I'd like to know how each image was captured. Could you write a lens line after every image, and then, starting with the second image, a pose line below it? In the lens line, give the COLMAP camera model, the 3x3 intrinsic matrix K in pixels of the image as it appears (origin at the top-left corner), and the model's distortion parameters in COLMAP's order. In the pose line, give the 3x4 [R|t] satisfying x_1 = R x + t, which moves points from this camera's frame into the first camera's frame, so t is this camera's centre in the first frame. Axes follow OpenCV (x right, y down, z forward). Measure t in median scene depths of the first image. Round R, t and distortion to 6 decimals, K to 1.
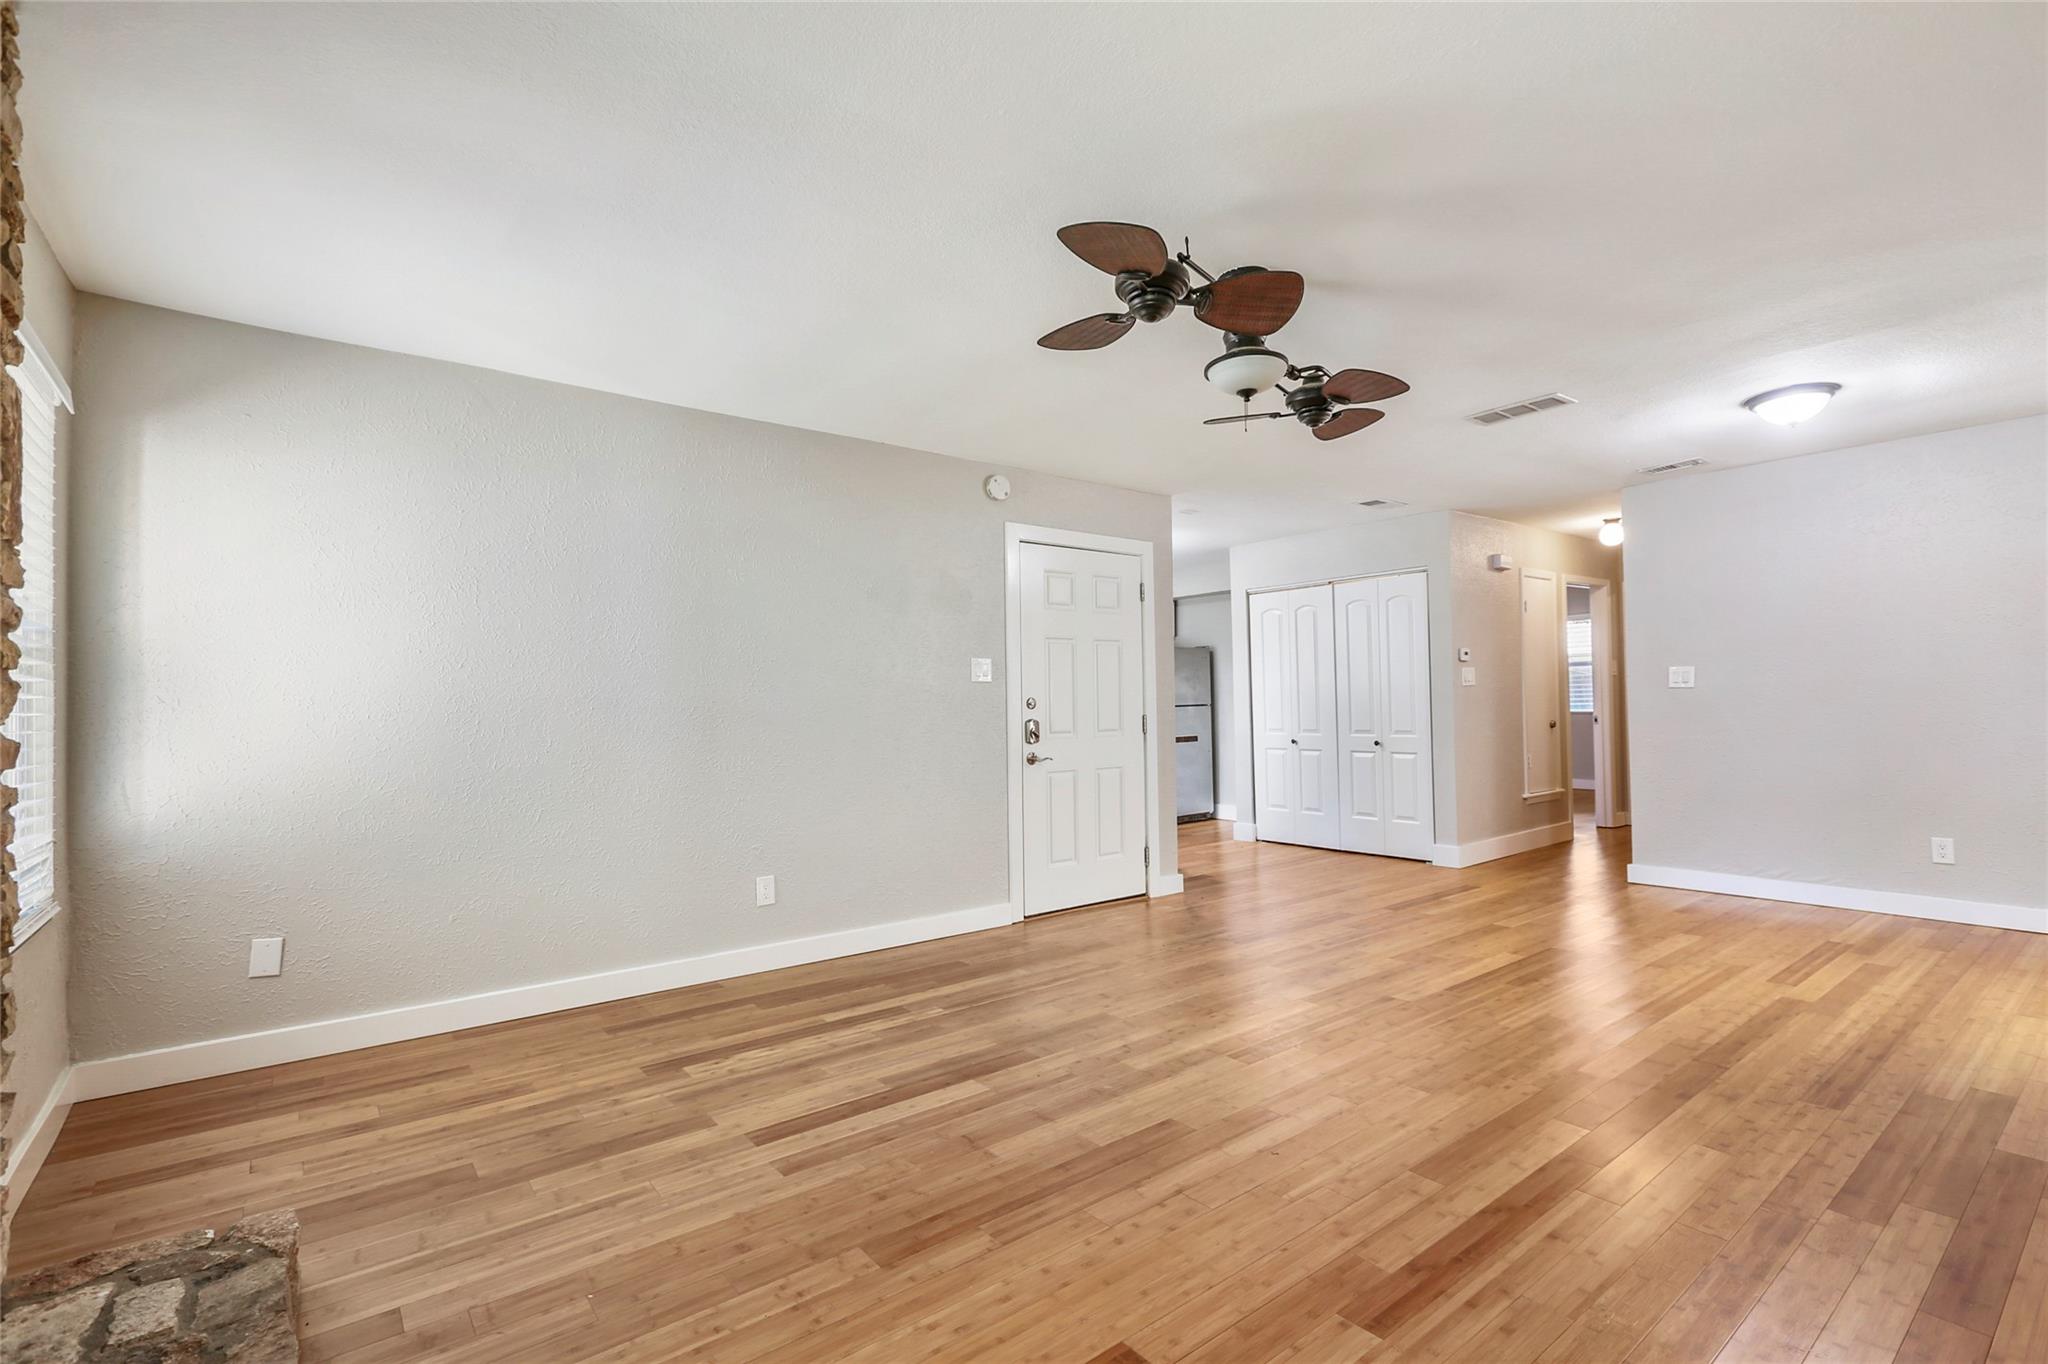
lens RADIAL K [[932.8, 0, 1021.7], [0, 932.8, 684.8], [0, 0, 1]] dist [0.006873, -0.004540]
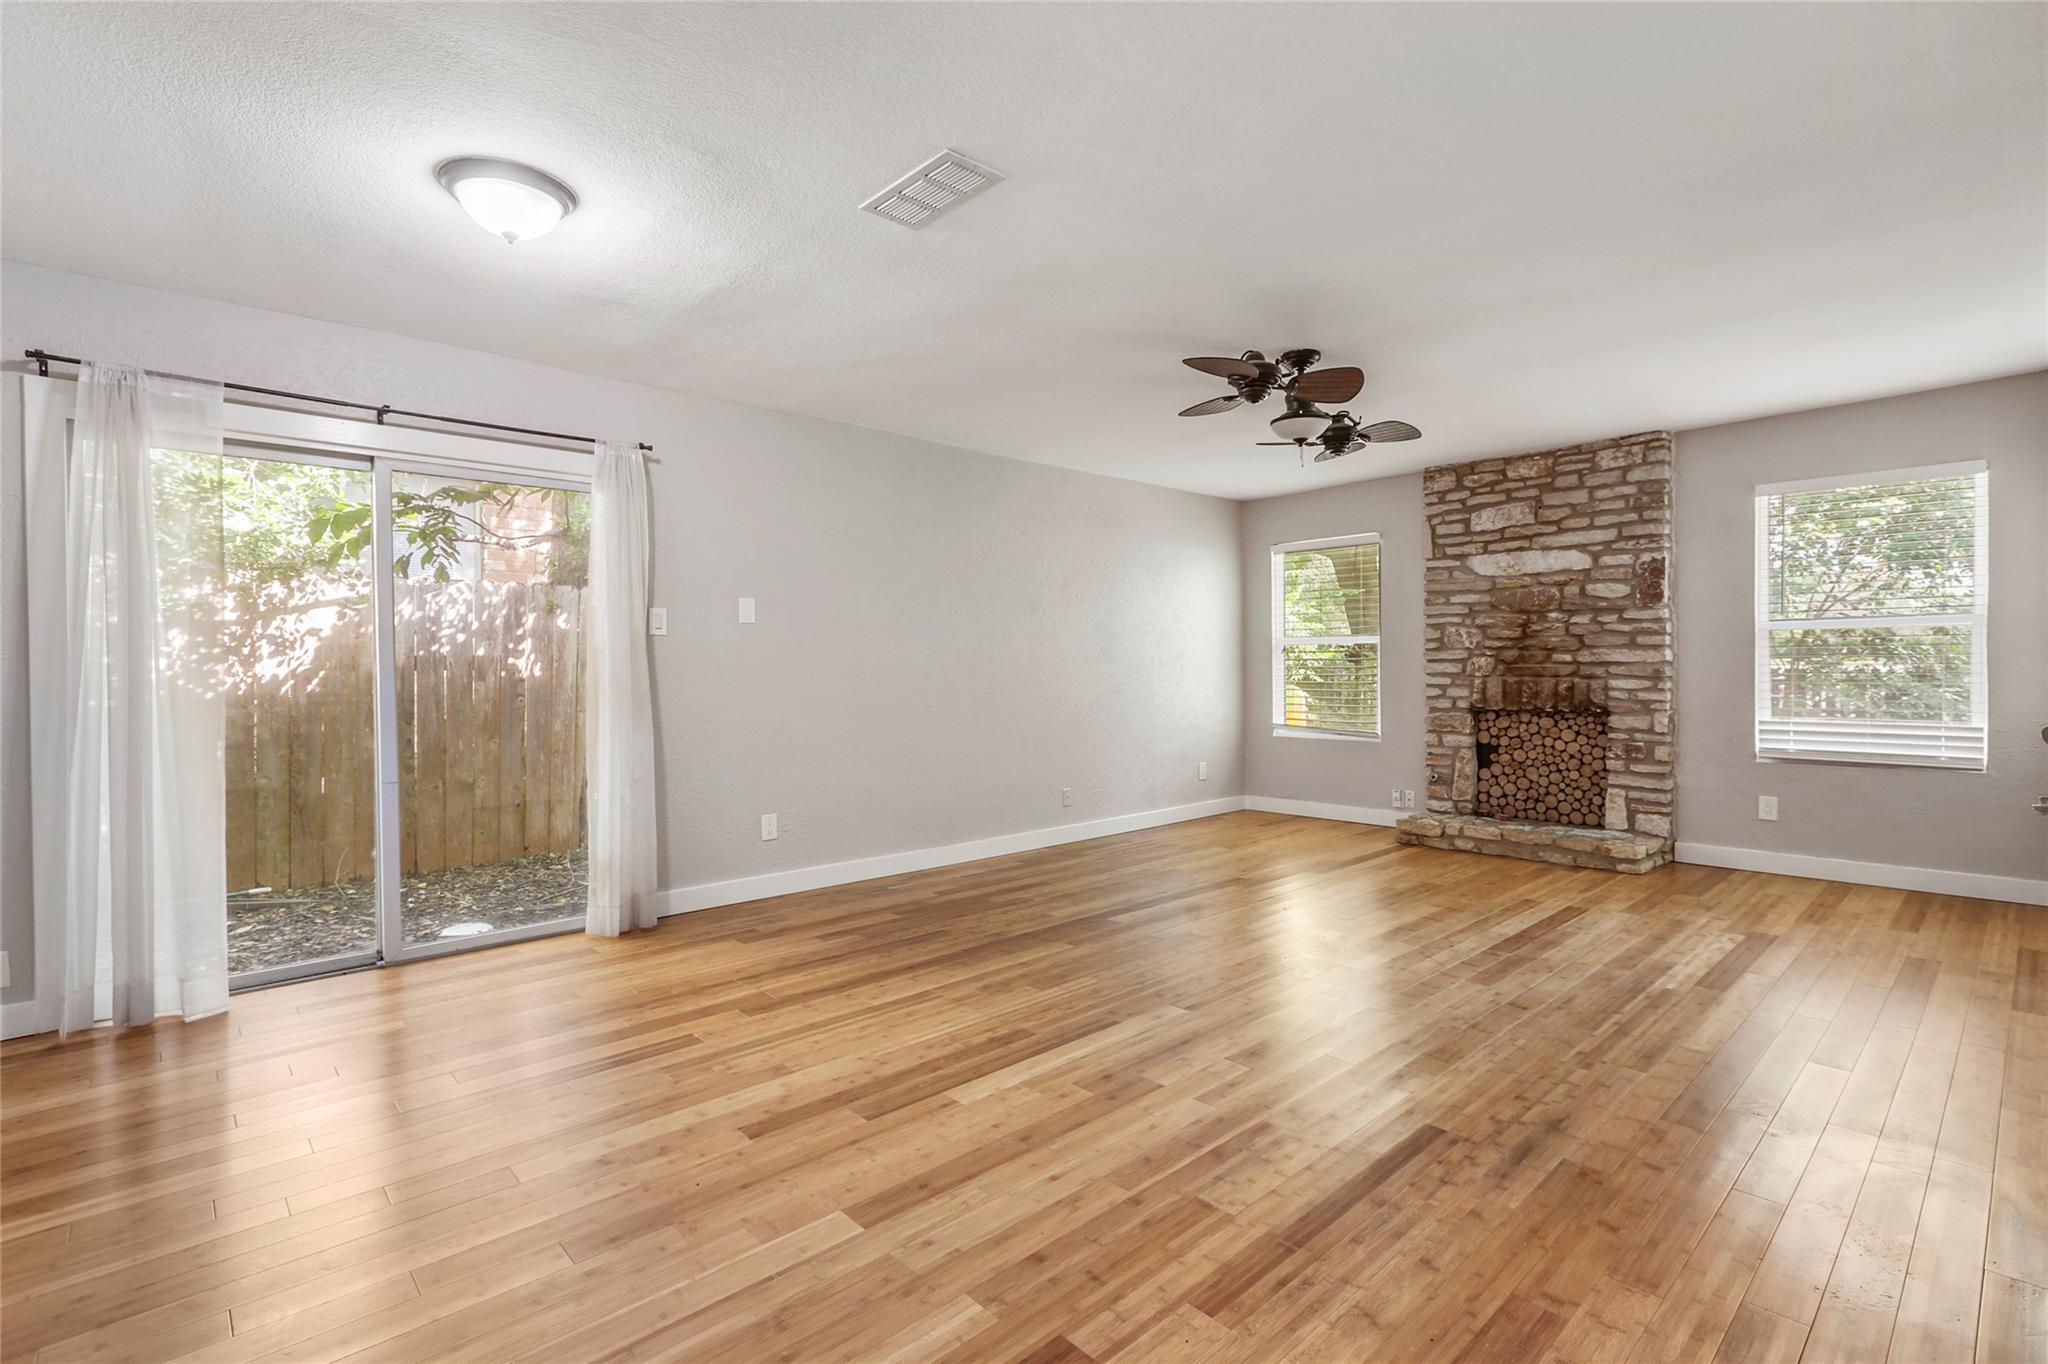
lens RADIAL K [[945.2, 0, 1024.0], [0, 945.2, 682.0], [0, 0, 1]] dist [0.002881, -0.000295]
pose [[-0.996227, 0.026247, -0.082719, 0.586885], [0.026763, 0.999629, -0.005130, 0.032265], [0.082554, -0.007324, -0.996560, 1.786266]]
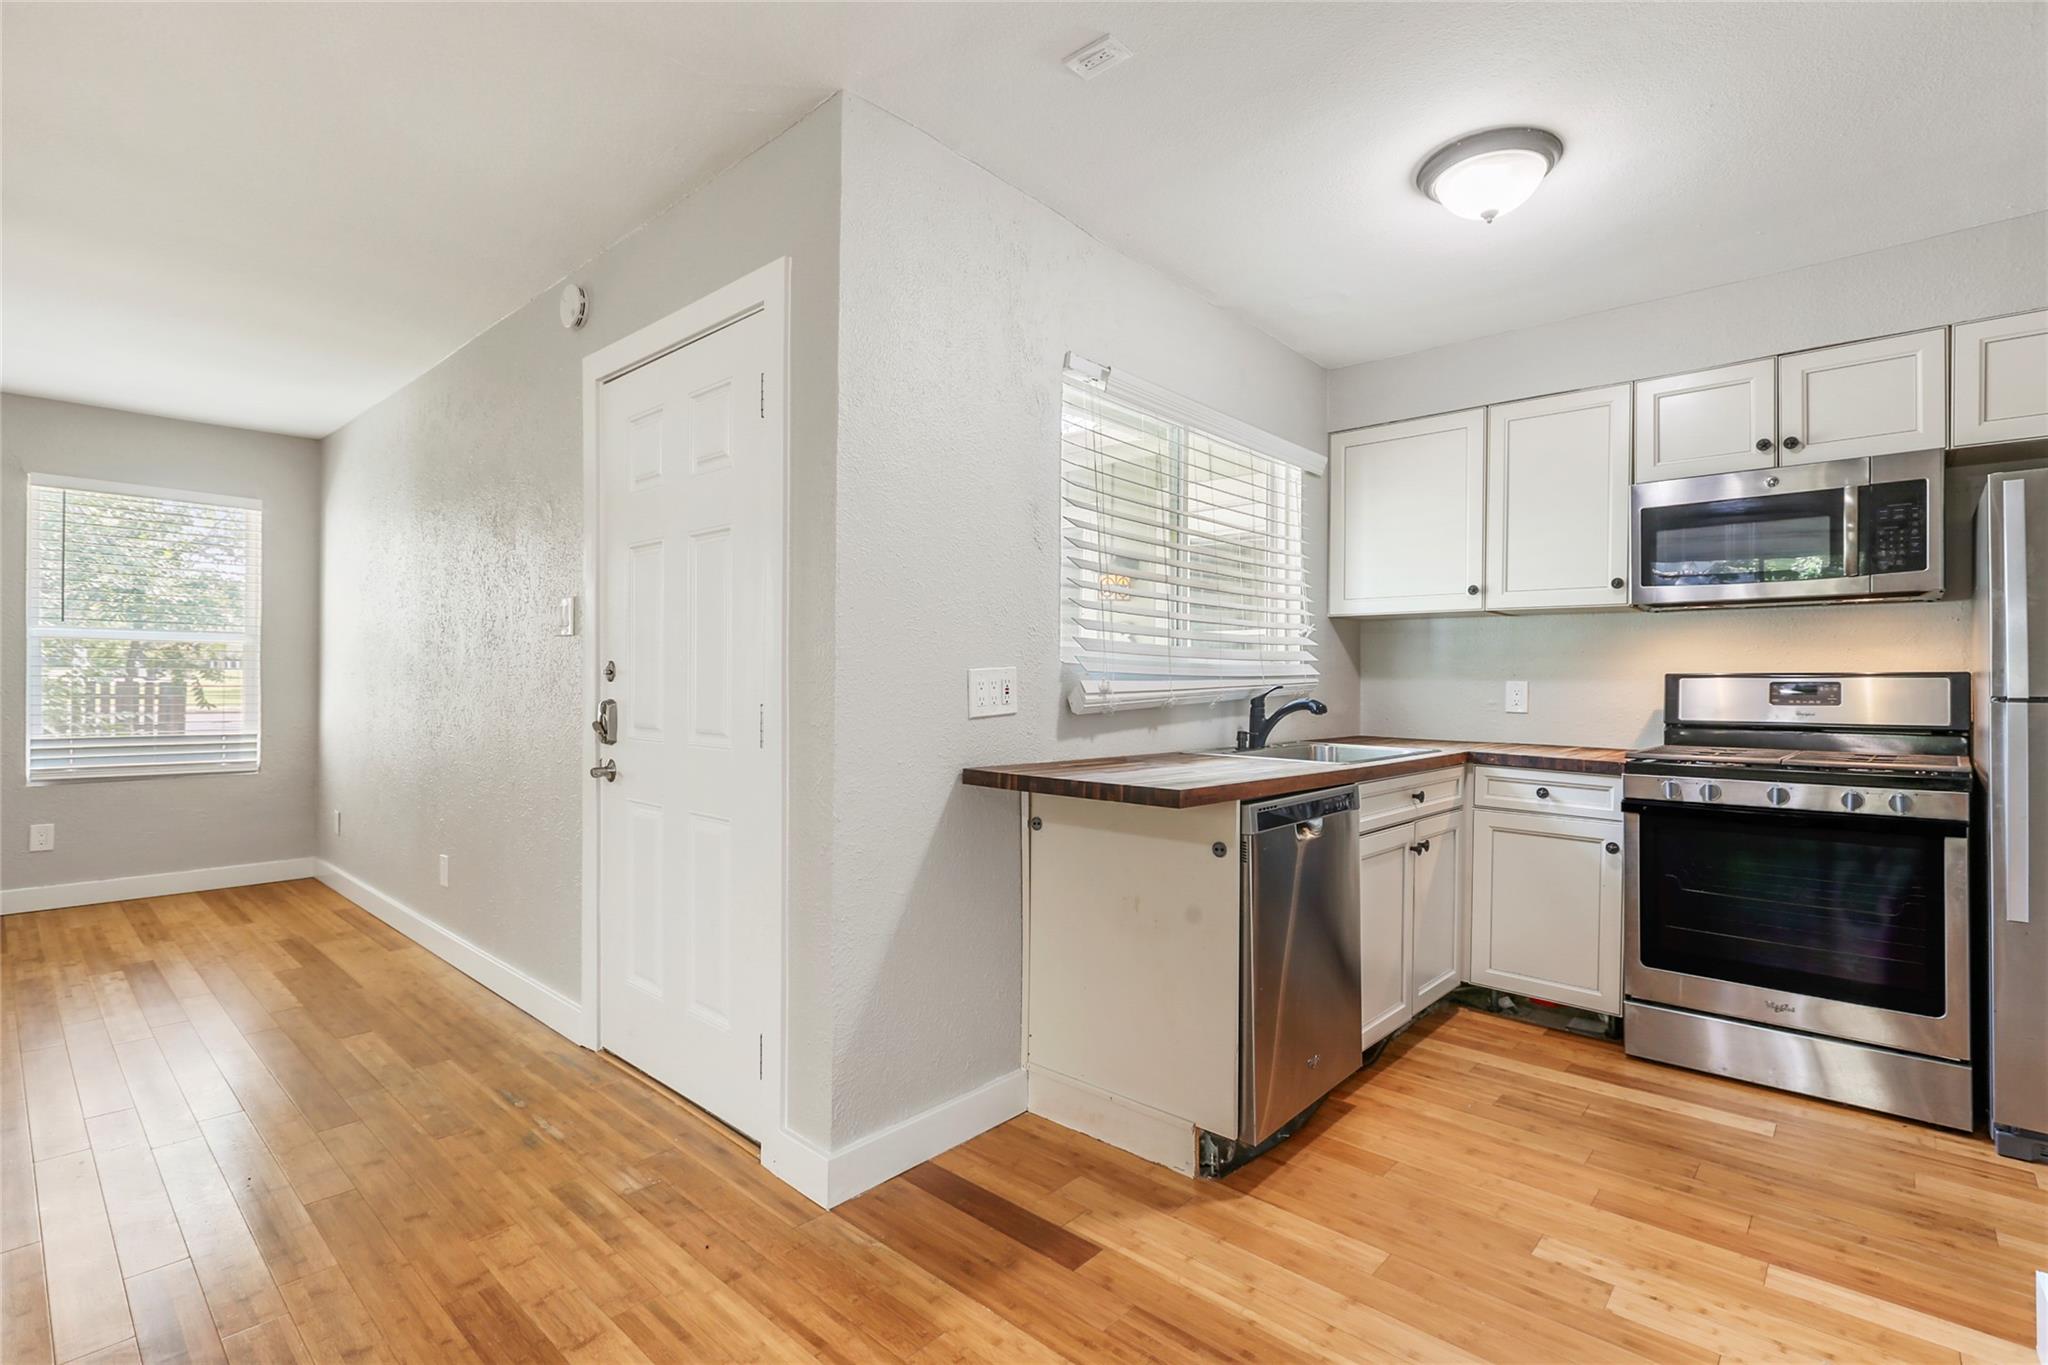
lens RADIAL K [[950.1, 0, 1022.4], [0, 950.1, 679.7], [0, 0, 1]] dist [0.003829, -0.001829]
pose [[0.168949, 0.017118, -0.985476, 0.818092], [0.009542, 0.999774, 0.019003, 0.022731], [0.985579, -0.012614, 0.168747, 1.549335]]
